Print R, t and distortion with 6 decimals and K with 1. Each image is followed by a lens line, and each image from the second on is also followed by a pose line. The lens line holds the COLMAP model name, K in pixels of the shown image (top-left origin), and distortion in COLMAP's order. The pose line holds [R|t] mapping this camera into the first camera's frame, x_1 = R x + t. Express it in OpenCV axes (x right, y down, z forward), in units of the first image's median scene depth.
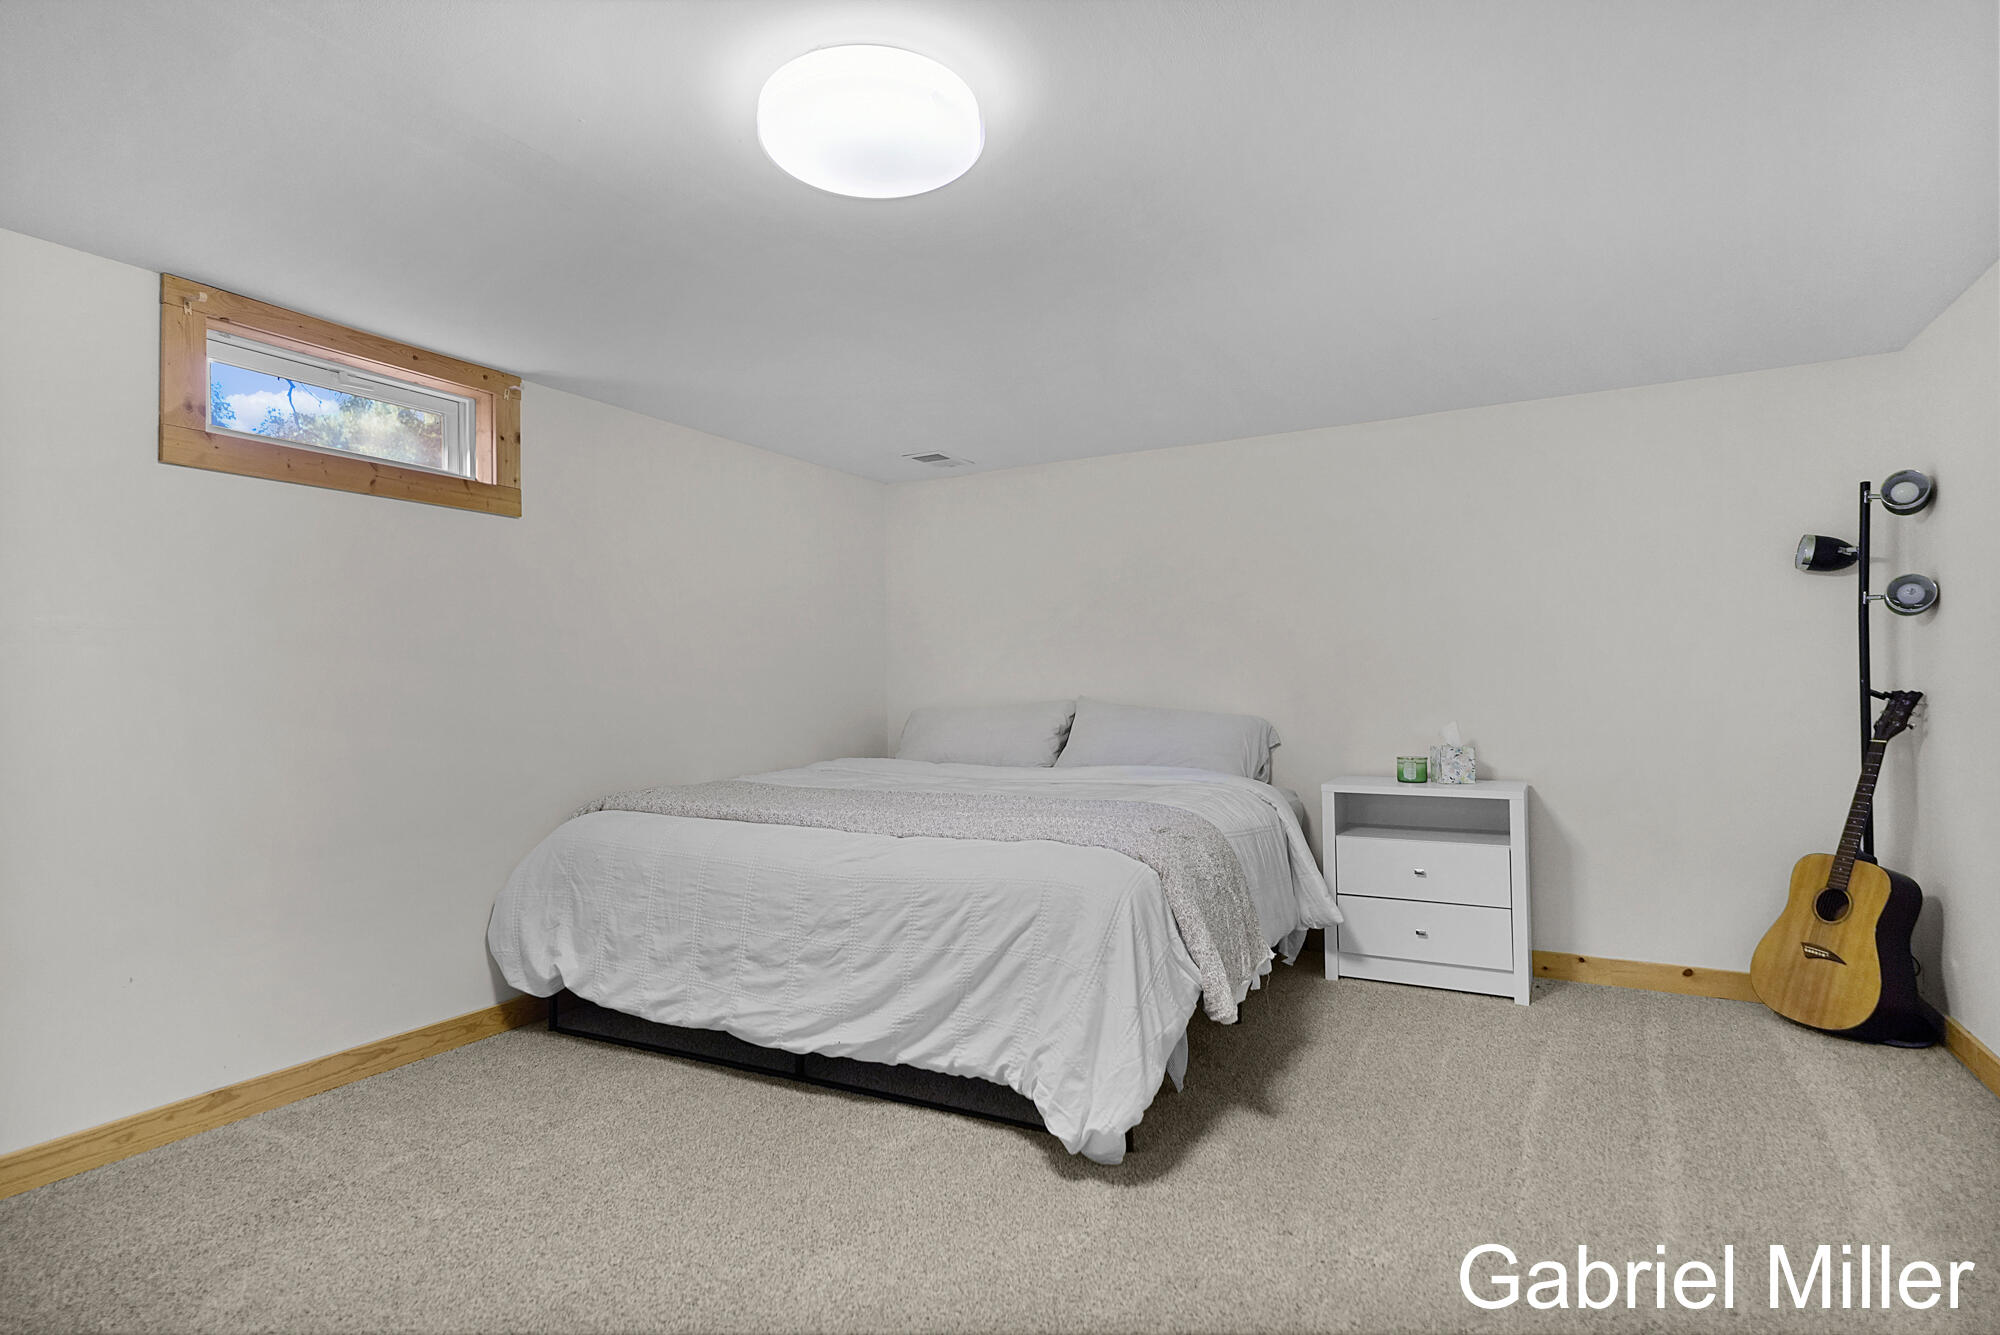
lens RADIAL K [[1031.5, 0, 917.8], [0, 1031.5, 667.8], [0, 0, 1]] dist [0.022492, 0.001964]
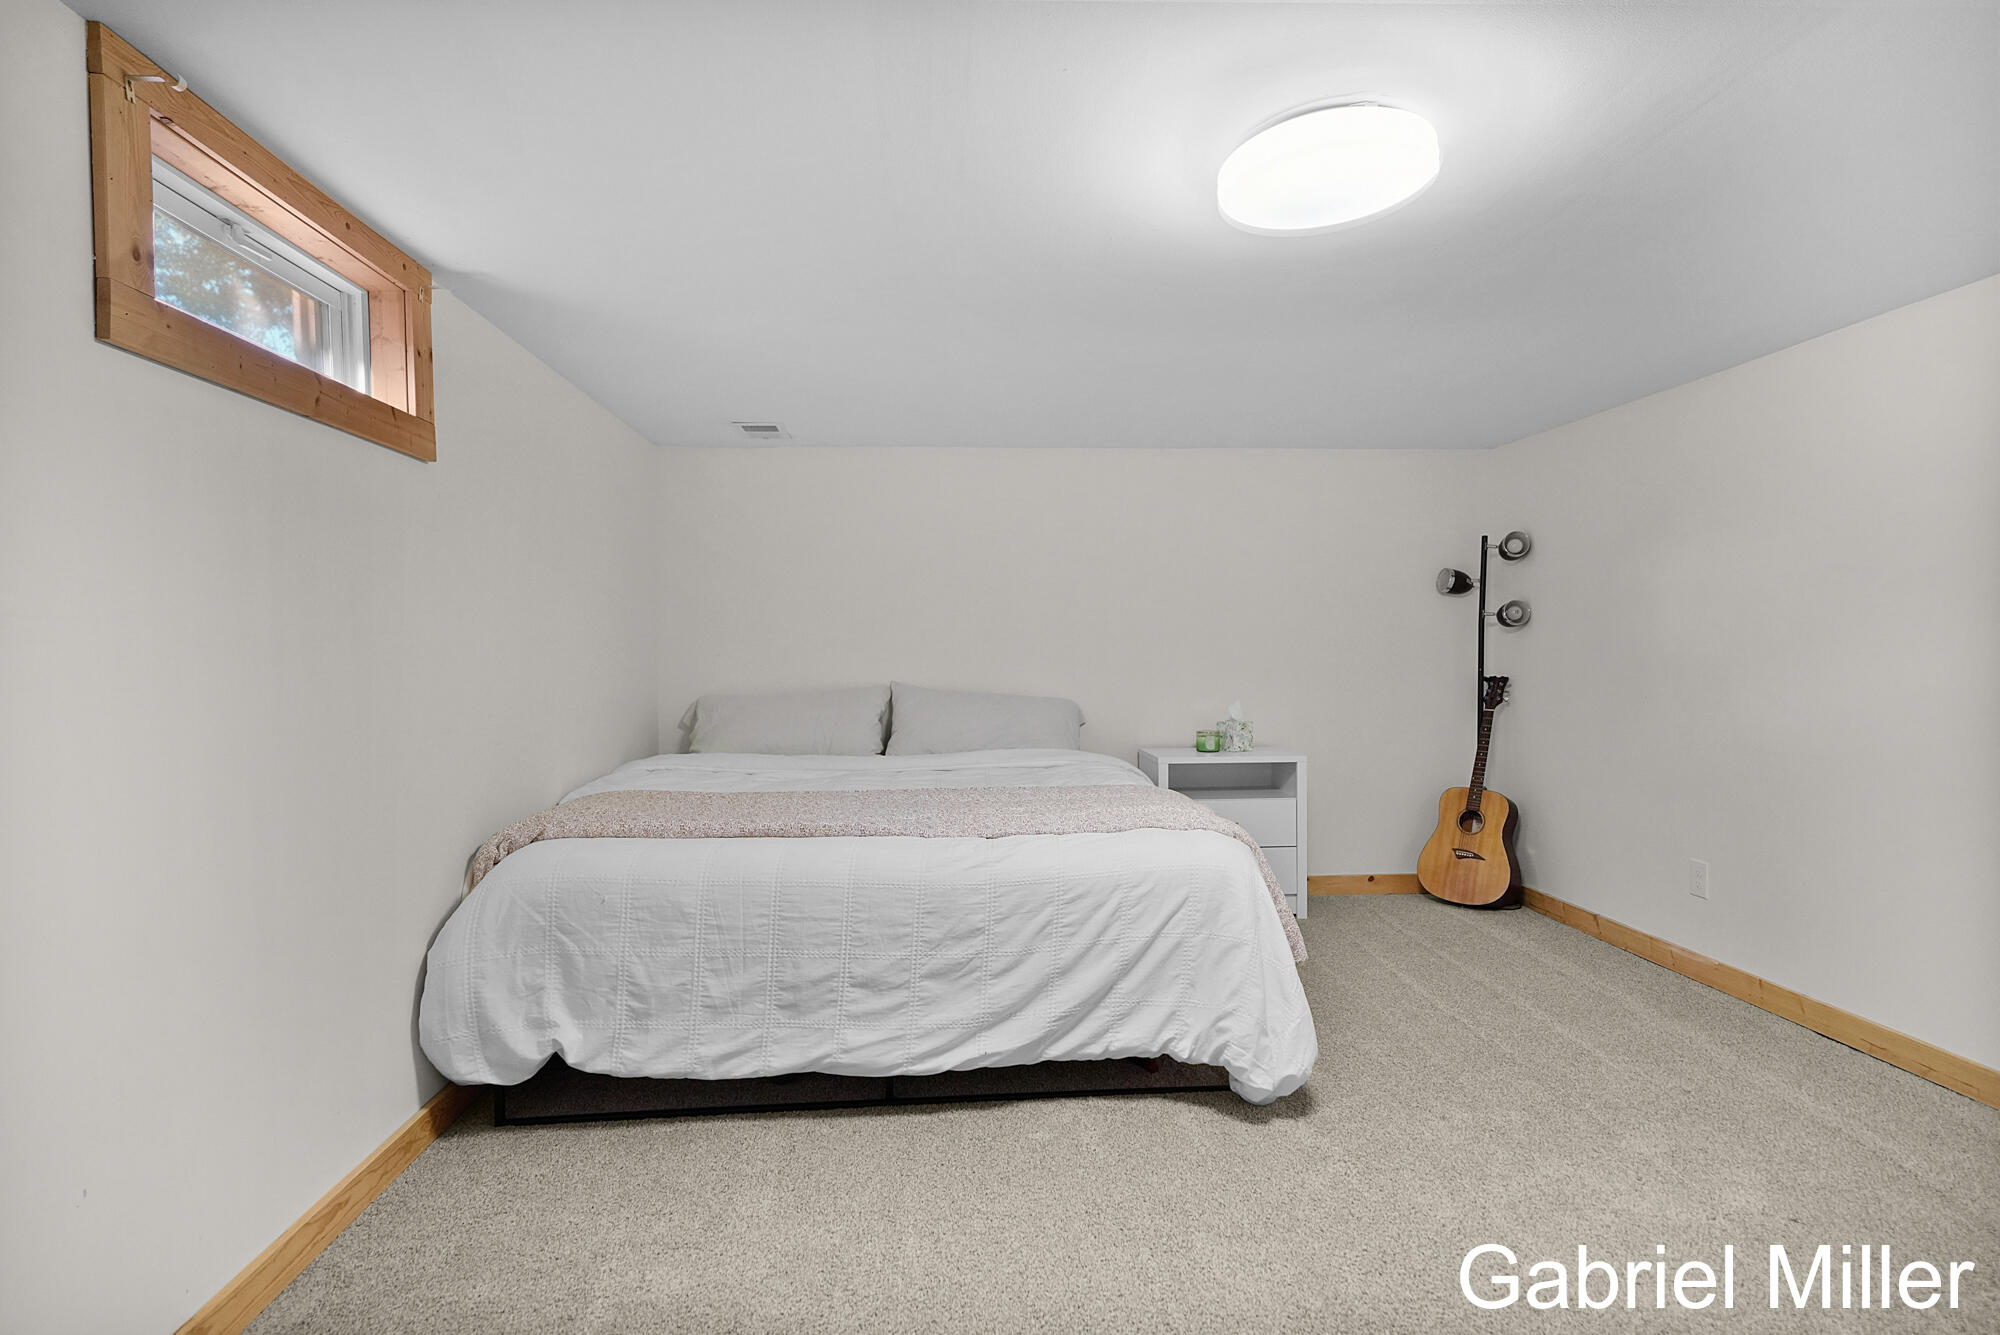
lens RADIAL K [[1031.5, 0, 963.2], [0, 1031.5, 667.6], [0, 0, 1]] dist [0.022492, 0.001964]
pose [[0.836541, -0.005965, 0.547871, -0.541375], [-0.011361, 0.999537, 0.028230, -0.025237], [-0.547786, -0.029840, 0.836086, 0.177259]]
